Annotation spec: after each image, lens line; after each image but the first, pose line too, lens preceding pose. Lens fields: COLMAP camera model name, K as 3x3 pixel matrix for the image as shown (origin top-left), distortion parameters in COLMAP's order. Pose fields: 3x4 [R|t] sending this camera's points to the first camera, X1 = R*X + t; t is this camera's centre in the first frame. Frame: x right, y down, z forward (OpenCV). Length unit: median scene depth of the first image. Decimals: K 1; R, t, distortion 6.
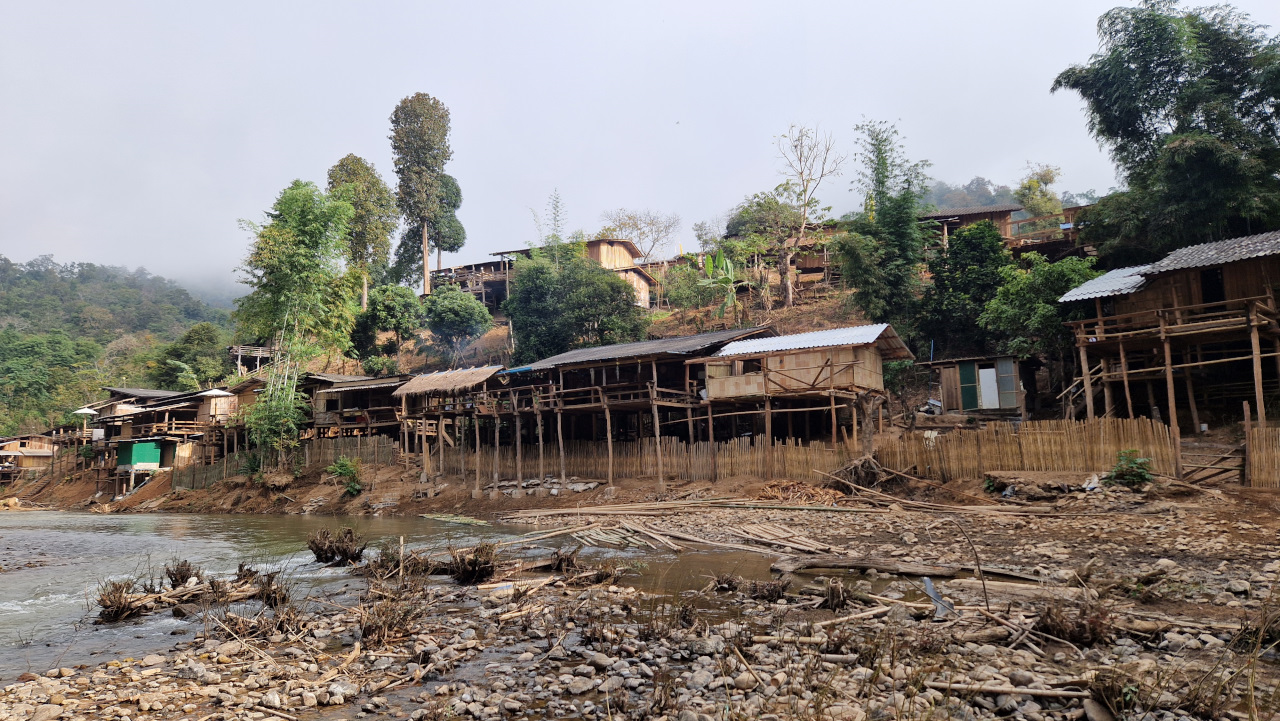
lens RADIAL K [[880.4, 0, 640.0], [0, 880.4, 360.5], [0, 0, 1]] dist [0.000575, 0.000088]
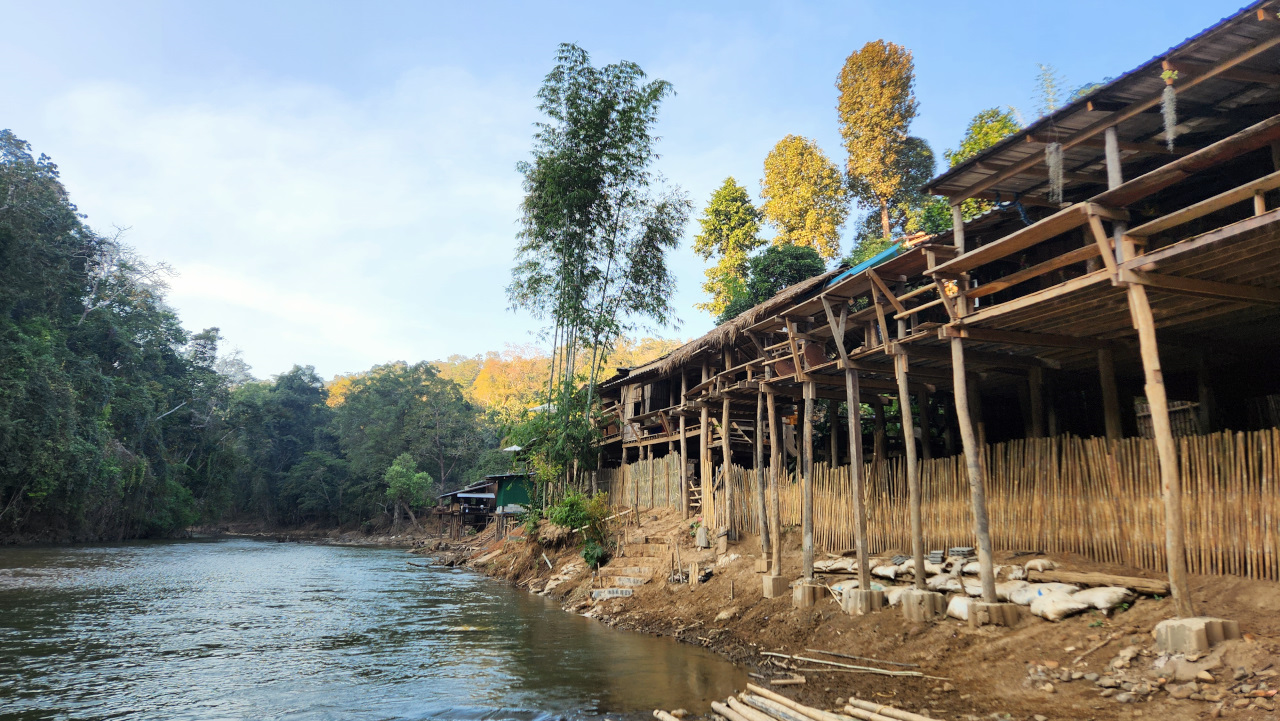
lens RADIAL K [[896.8, 0, 640.0], [0, 896.8, 360.5], [0, 0, 1]] dist [0.059212, -0.001747]
pose [[0.831846, -0.091837, -0.547355, -0.013892], [0.060093, 0.995320, -0.075671, 0.082203], [0.551743, 0.030054, 0.833472, 0.677258]]
